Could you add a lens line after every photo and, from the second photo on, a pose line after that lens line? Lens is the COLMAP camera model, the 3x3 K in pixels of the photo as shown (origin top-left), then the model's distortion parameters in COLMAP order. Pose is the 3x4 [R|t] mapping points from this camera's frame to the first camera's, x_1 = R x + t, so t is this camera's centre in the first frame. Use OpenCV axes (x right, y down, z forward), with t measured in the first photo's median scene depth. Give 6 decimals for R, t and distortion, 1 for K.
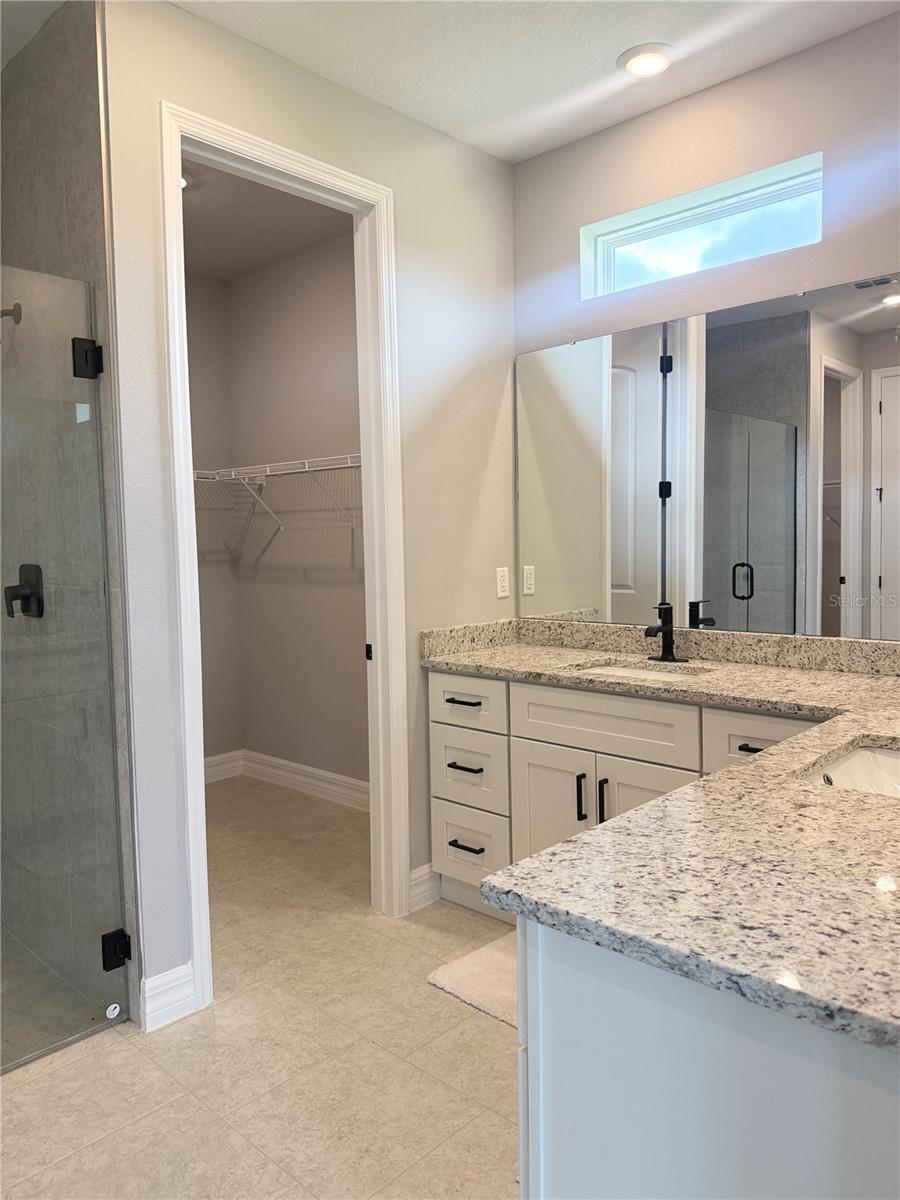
lens RADIAL K [[817.0, 0, 450.0], [0, 817.0, 600.0], [0, 0, 1]] dist [-0.002135, -0.036087]
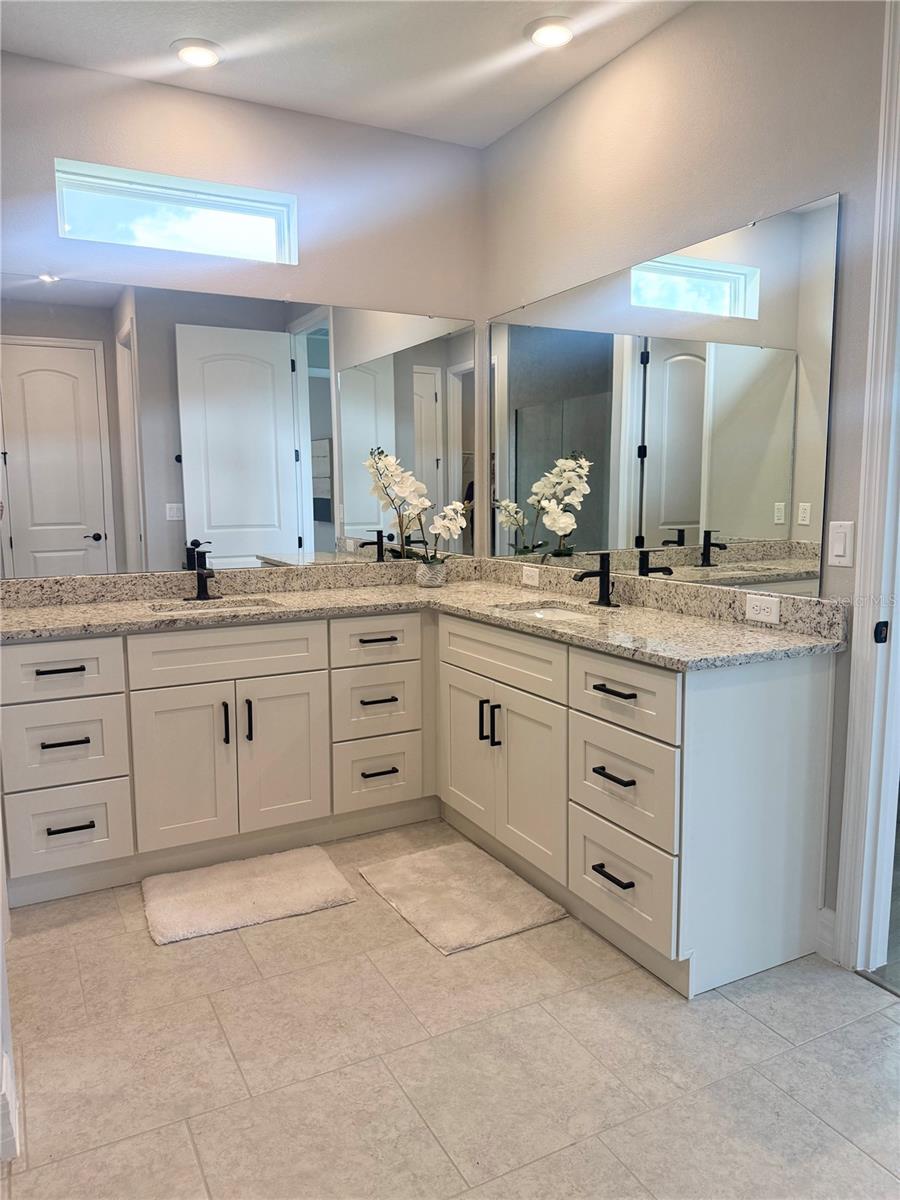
lens RADIAL K [[817.0, 0, 450.0], [0, 817.0, 600.0], [0, 0, 1]] dist [-0.002135, -0.036087]
pose [[0.347113, -0.107059, 0.931692, -0.840783], [0.063057, 0.993879, 0.090712, -0.007308], [-0.935701, 0.027262, 0.351739, 0.357141]]
